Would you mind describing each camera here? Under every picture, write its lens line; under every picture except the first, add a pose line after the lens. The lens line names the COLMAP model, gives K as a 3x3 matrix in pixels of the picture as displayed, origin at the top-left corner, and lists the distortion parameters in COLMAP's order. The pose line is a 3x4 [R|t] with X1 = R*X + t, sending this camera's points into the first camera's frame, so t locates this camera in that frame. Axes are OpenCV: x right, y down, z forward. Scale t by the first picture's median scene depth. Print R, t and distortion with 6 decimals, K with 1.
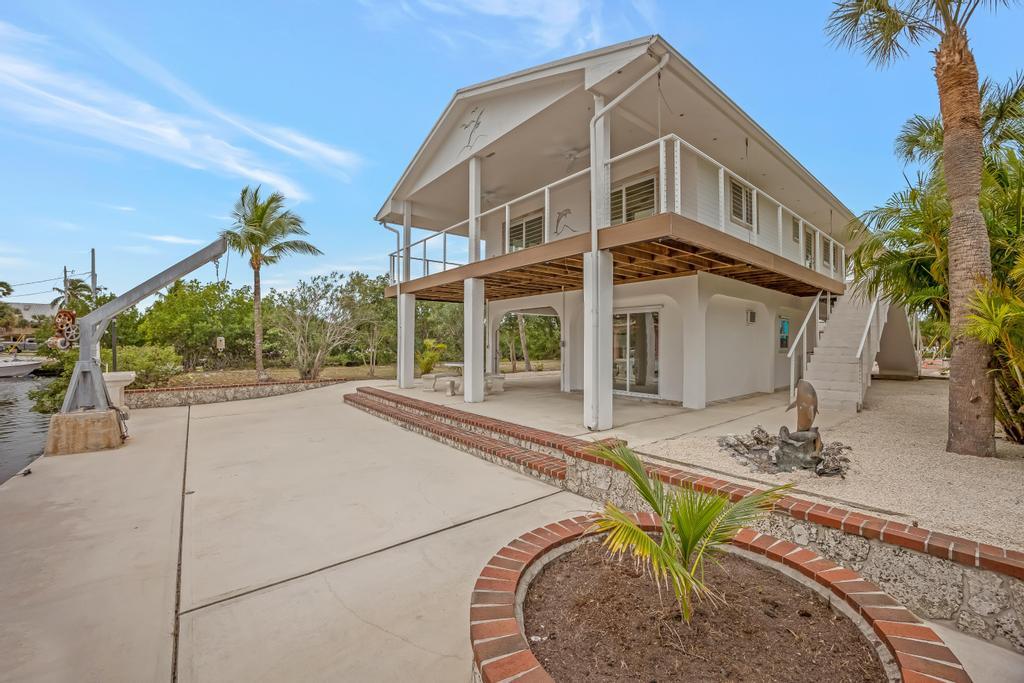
lens RADIAL K [[403.2, 0, 512.0], [0, 403.2, 341.5], [0, 0, 1]] dist [0.000315, 0.000016]
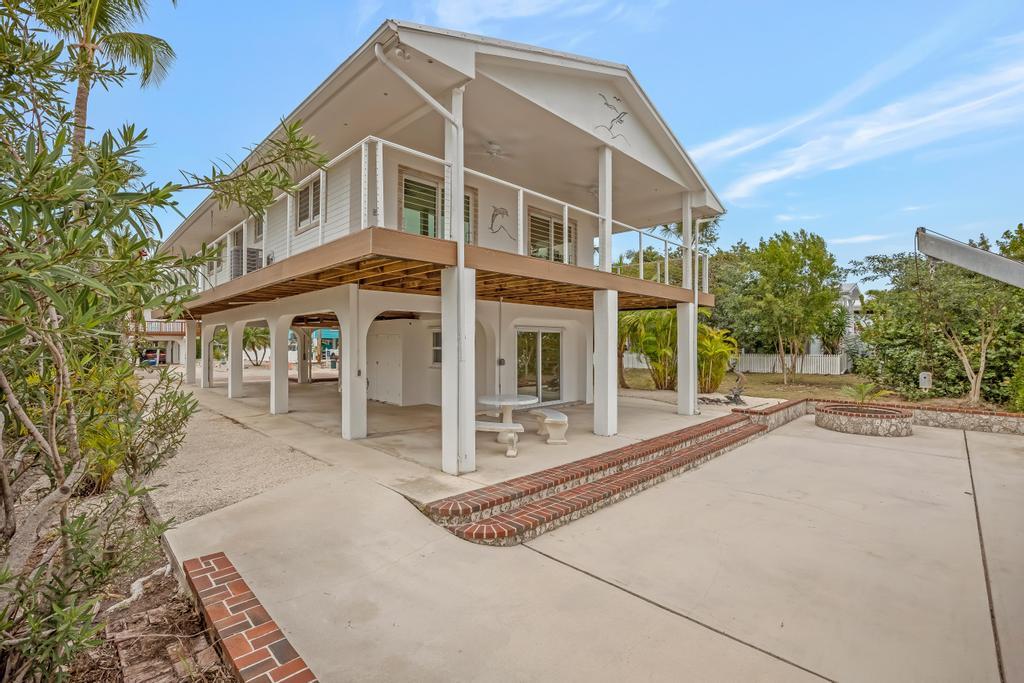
lens RADIAL K [[457.0, 0, 512.0], [0, 457.0, 341.5], [0, 0, 1]] dist [-0.001373, -0.000205]
pose [[-0.091877, 0.021120, 0.995546, -0.967666], [-0.015902, 0.999616, -0.022674, -0.029426], [-0.995643, -0.017914, -0.091506, 1.224883]]
